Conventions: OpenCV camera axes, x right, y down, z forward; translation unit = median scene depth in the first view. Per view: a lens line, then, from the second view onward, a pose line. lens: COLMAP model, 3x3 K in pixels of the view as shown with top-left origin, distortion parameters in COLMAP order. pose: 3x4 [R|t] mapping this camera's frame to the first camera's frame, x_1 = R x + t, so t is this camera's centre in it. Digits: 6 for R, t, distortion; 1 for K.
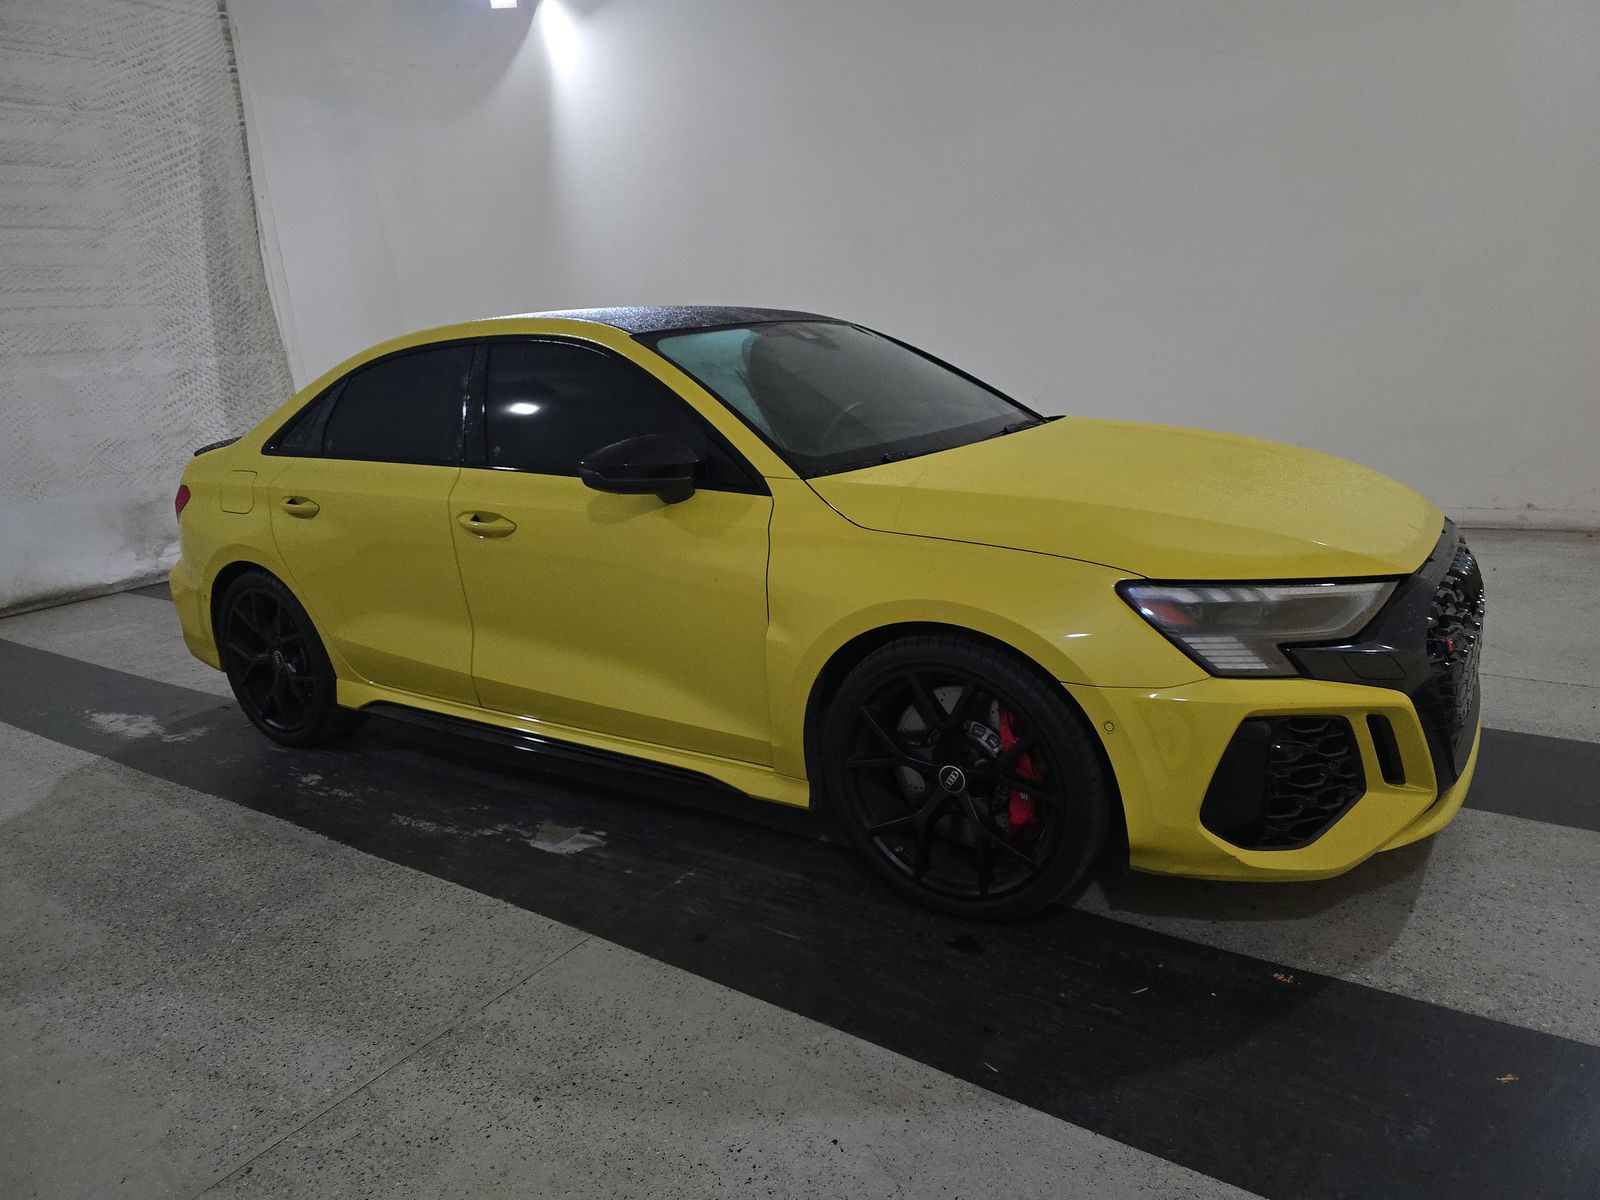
lens RADIAL K [[1078.8, 0, 792.9], [0, 1078.8, 606.8], [0, 0, 1]] dist [0.028059, -0.029546]
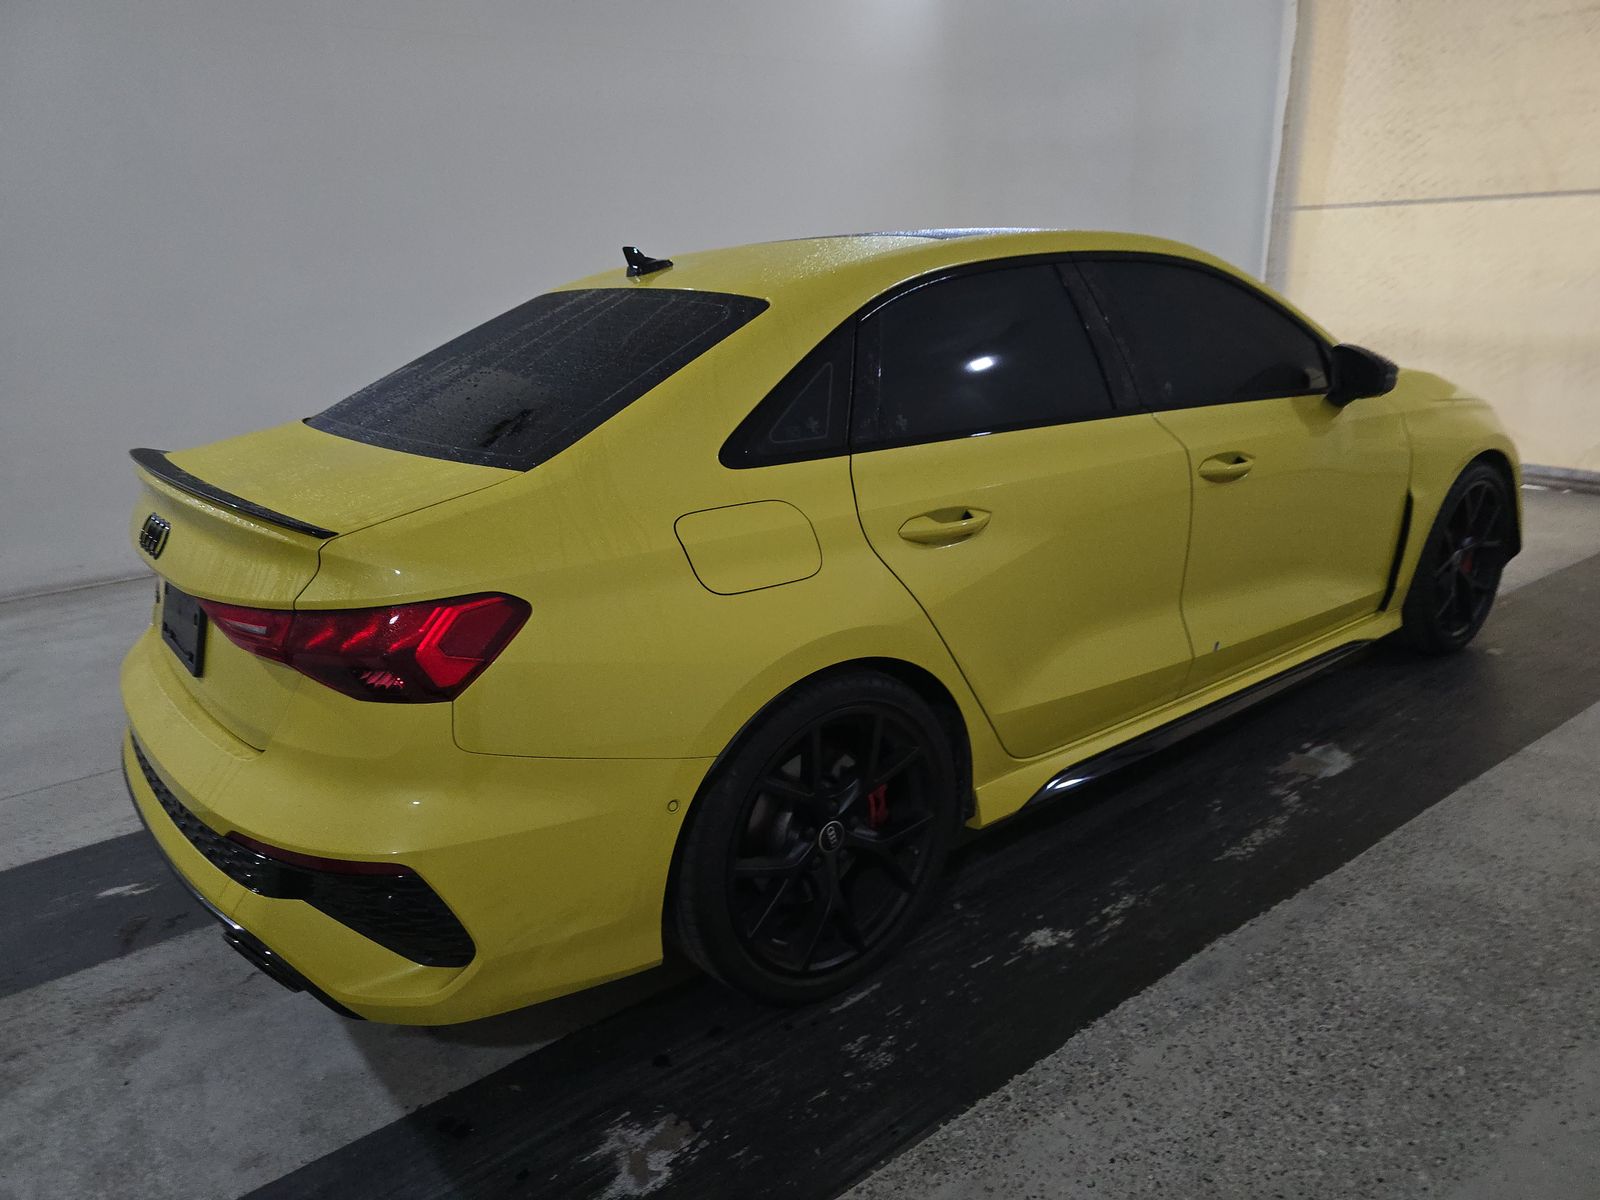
lens RADIAL K [[1078.8, 0, 806.9], [0, 1078.8, 593.2], [0, 0, 1]] dist [0.028059, -0.029546]
pose [[0.314191, -0.212997, 0.925157, -1.213541], [0.260649, 0.956412, 0.131674, -0.180740], [-0.912878, 0.199771, 0.356014, 1.016932]]
